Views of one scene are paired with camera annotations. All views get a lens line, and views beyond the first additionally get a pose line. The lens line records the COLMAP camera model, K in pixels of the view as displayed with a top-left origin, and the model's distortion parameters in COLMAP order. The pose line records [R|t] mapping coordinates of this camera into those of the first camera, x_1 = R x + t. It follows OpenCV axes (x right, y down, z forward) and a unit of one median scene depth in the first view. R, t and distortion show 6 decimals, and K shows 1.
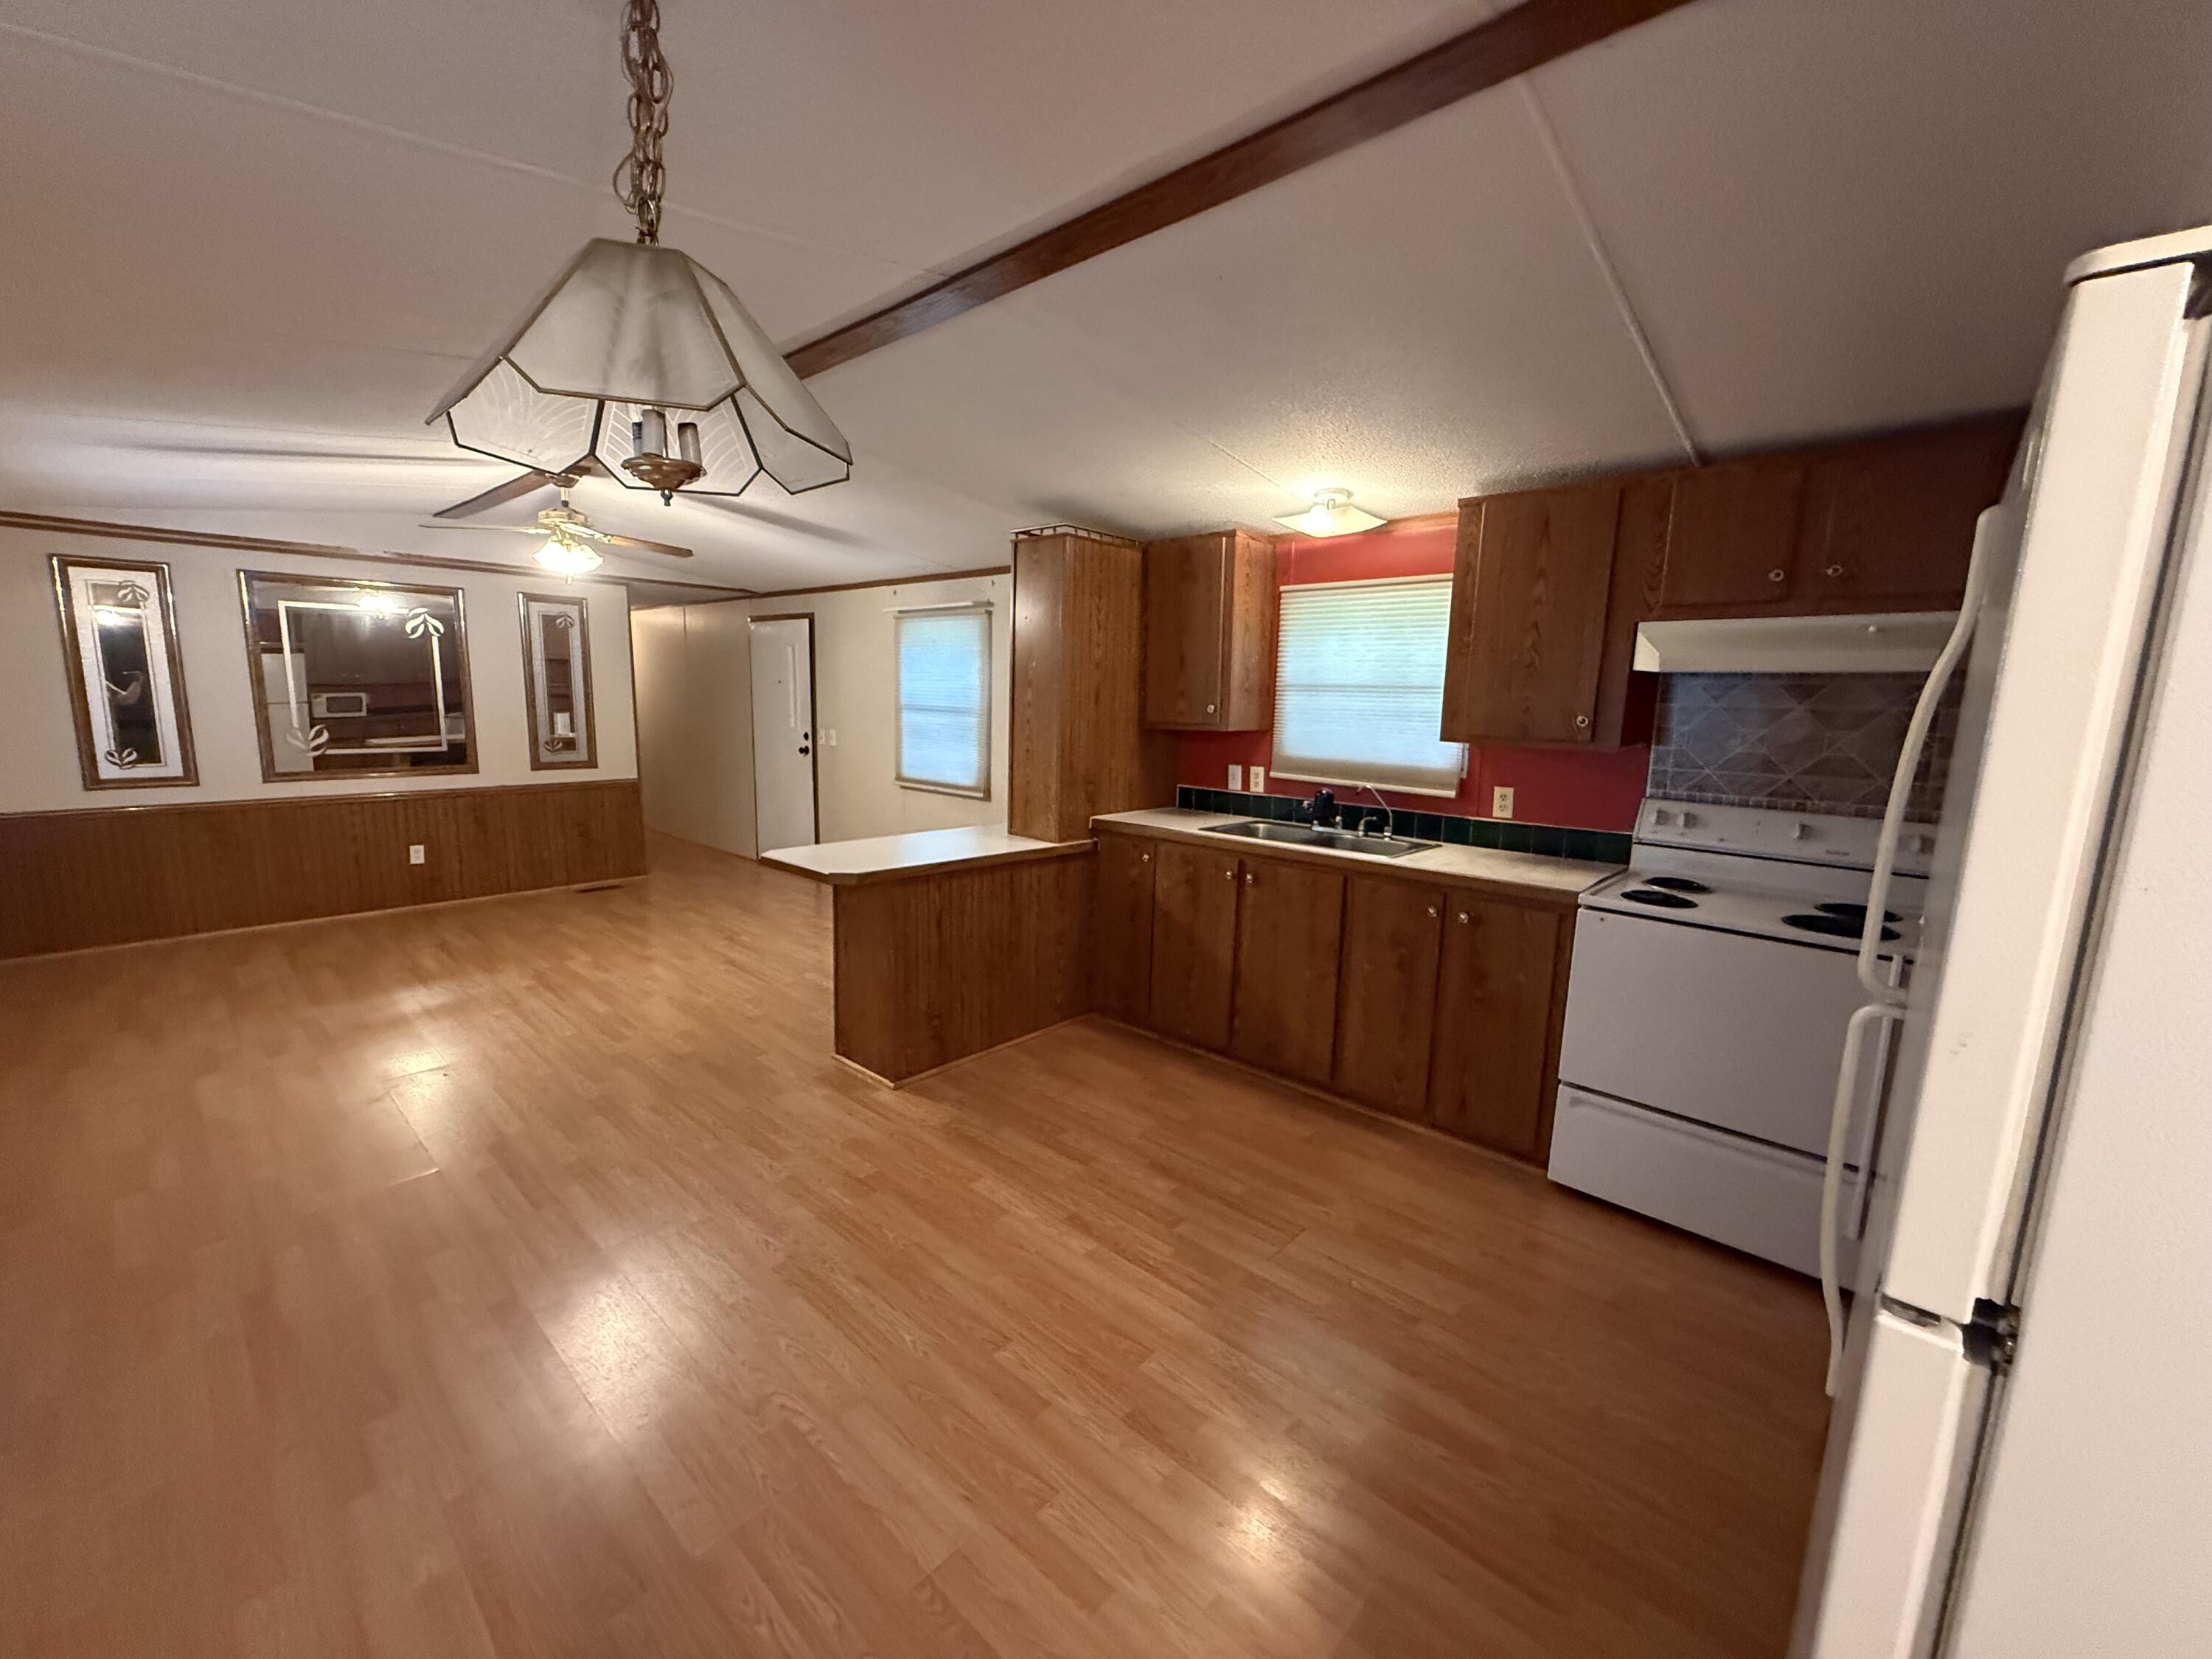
lens RADIAL K [[880.5, 0, 1104.2], [0, 880.5, 831.7], [0, 0, 1]] dist [-0.000714, 0.000650]
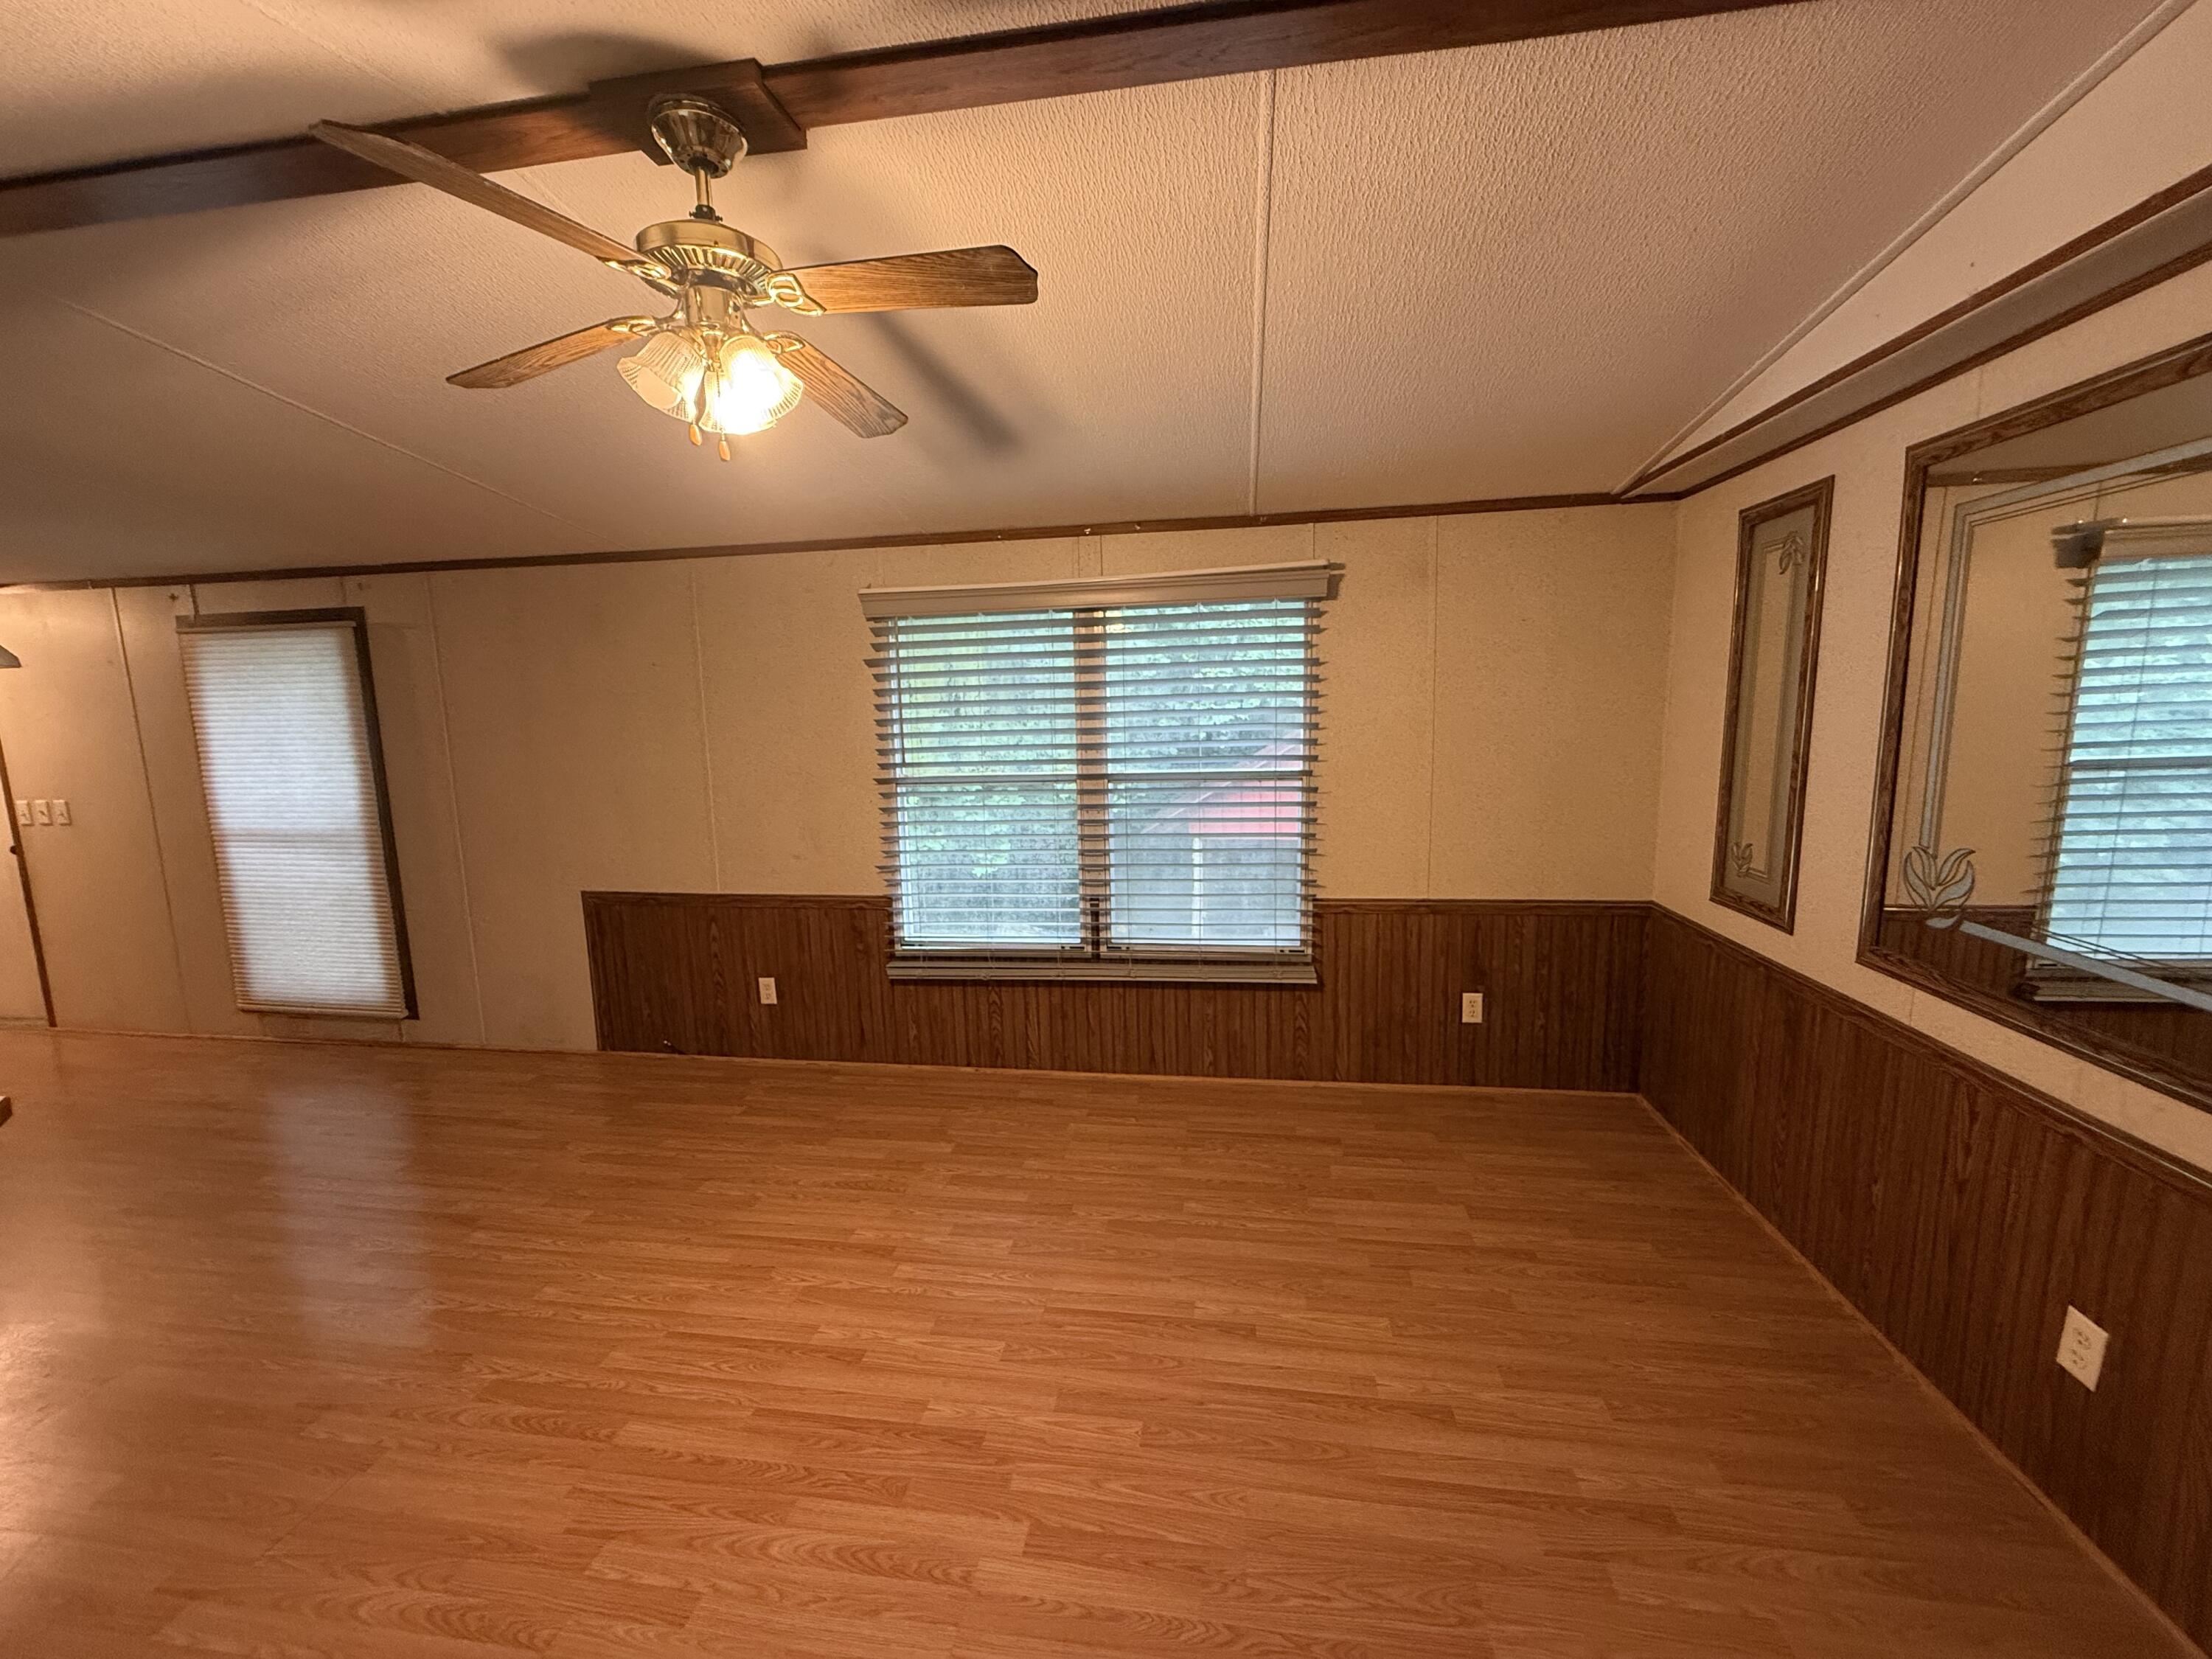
lens RADIAL K [[880.5, 0, 1104.2], [0, 880.5, 831.7], [0, 0, 1]] dist [-0.000714, 0.000650]
pose [[-0.834247, 0.081806, -0.545288, -0.728859], [-0.079085, 0.960956, 0.265159, -0.335390], [0.545689, 0.264332, -0.795205, 1.898836]]
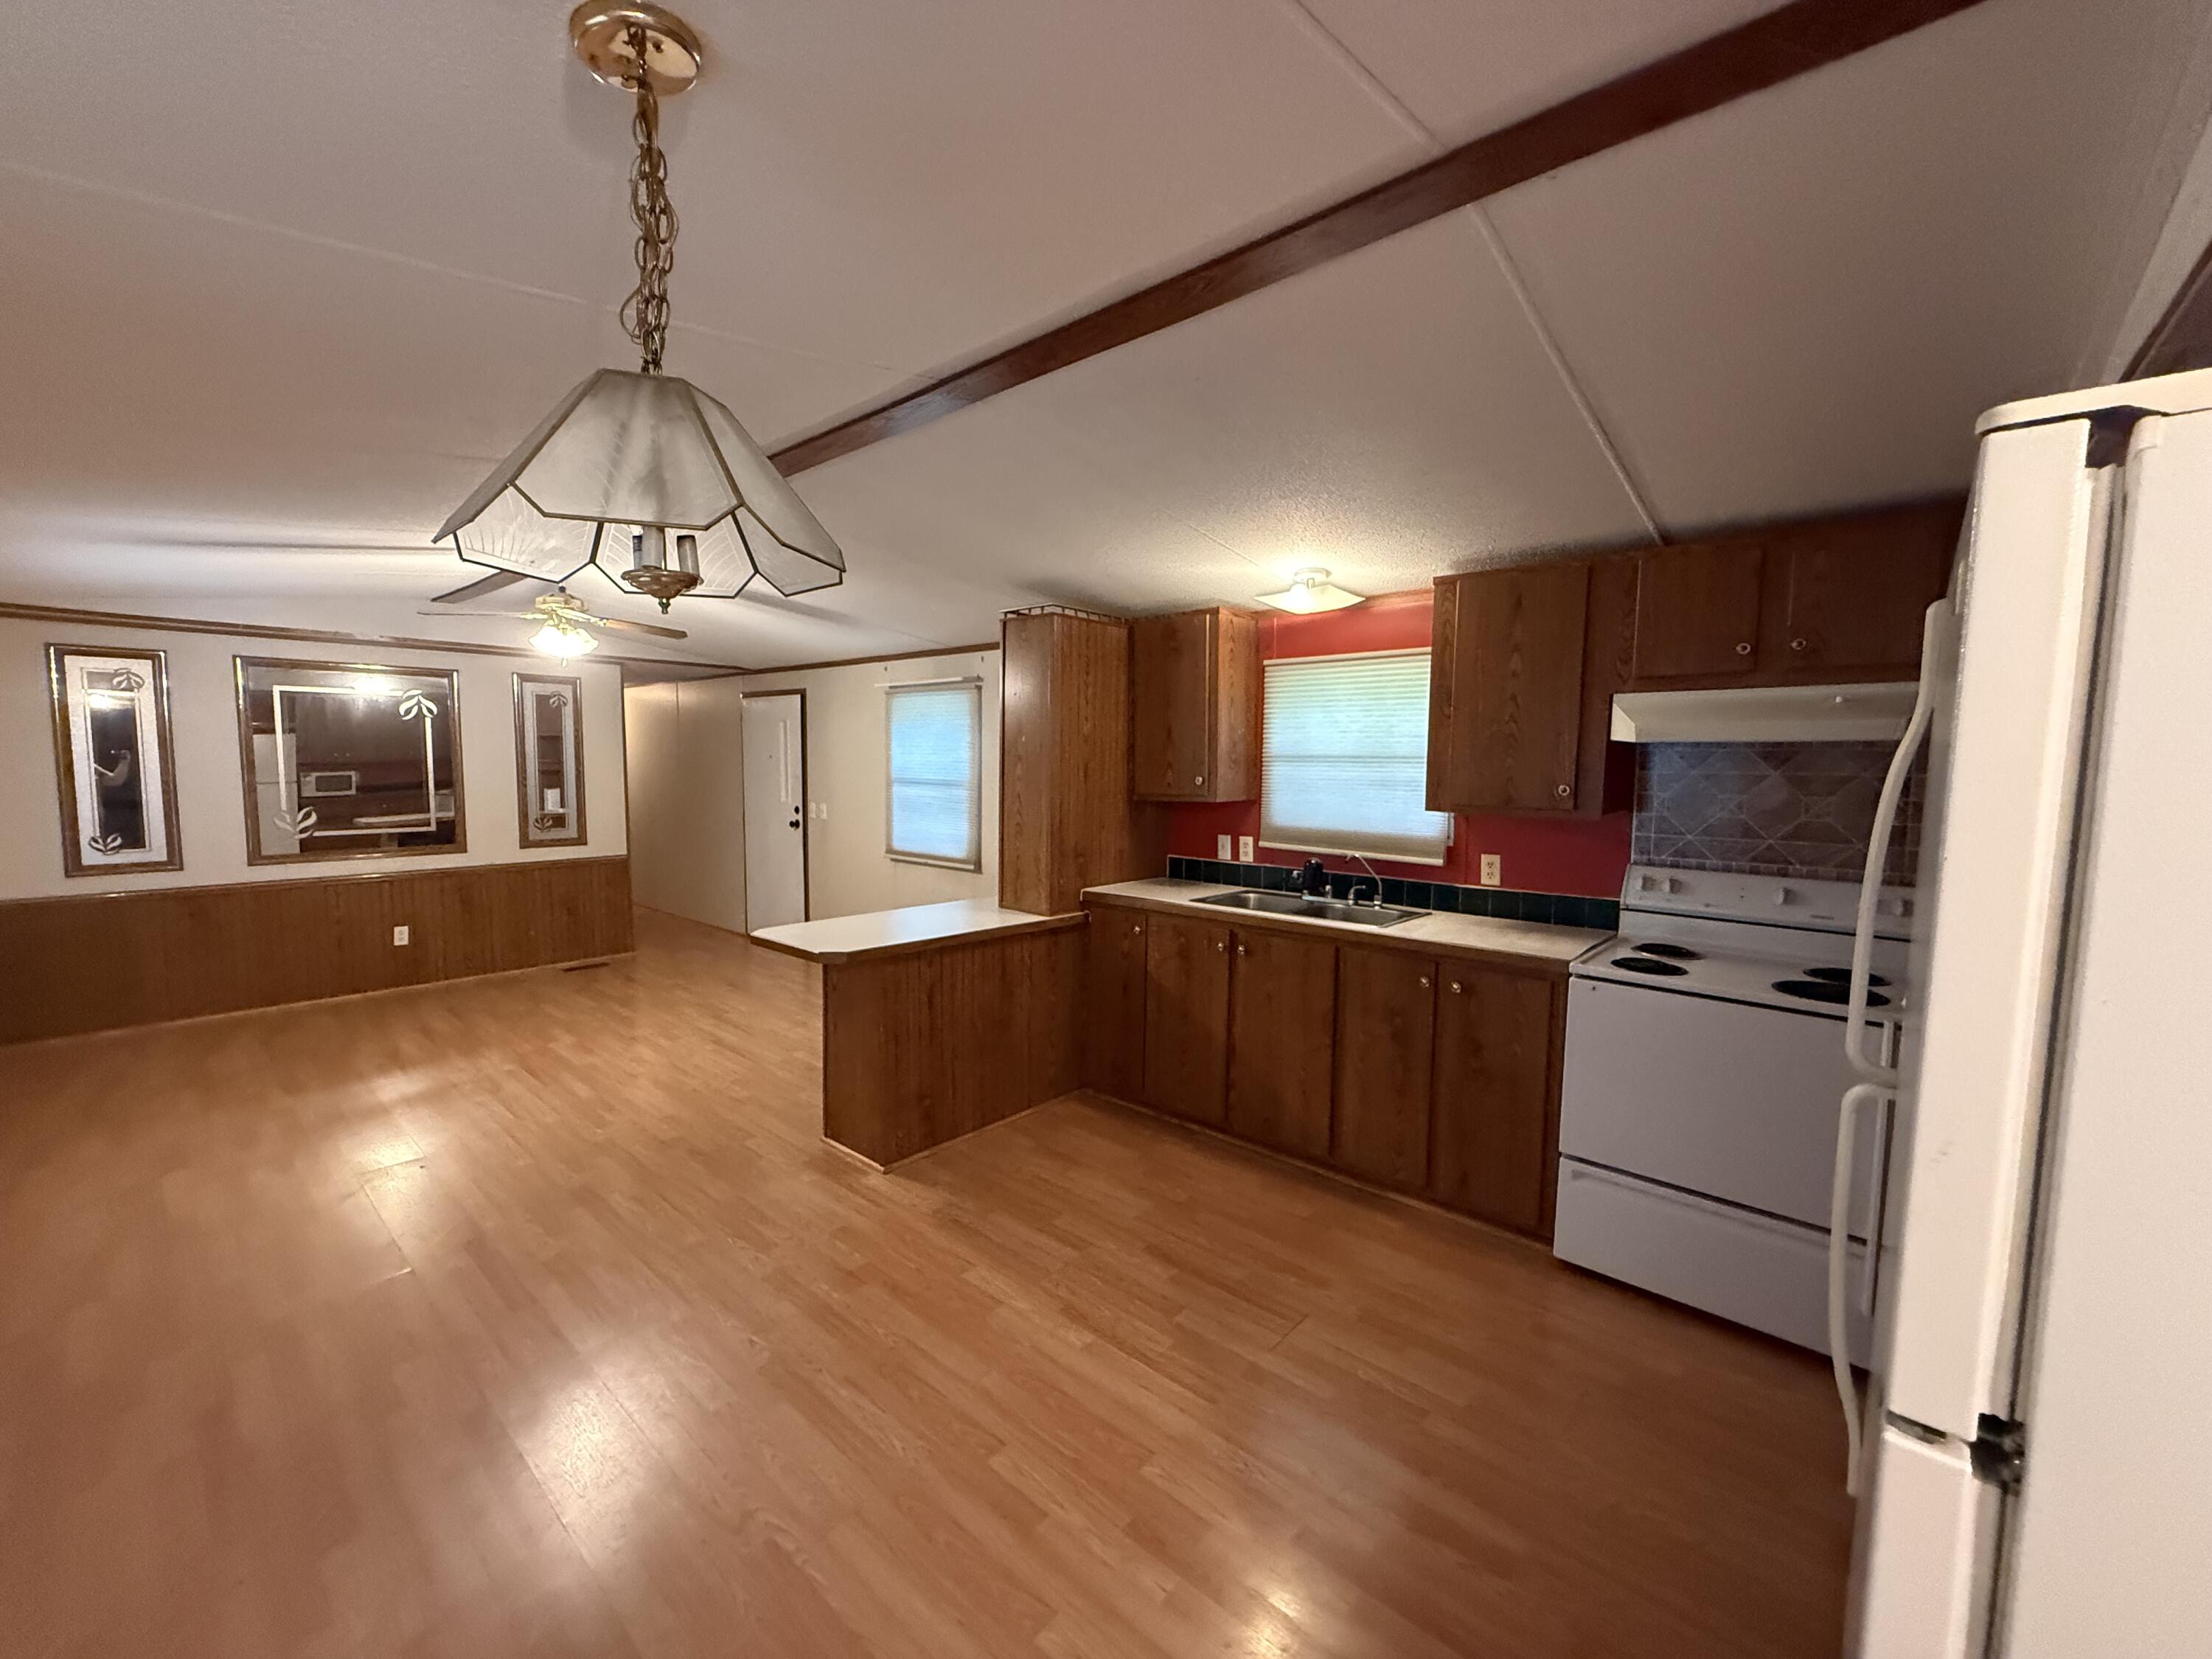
lens RADIAL K [[880.5, 0, 1104.2], [0, 880.5, 831.7], [0, 0, 1]] dist [-0.000714, 0.000650]
pose [[0.999829, -0.015100, 0.010703, 0.000818], [0.015831, 0.997294, -0.071790, -0.012650], [-0.009590, 0.071948, 0.997362, -0.004869]]
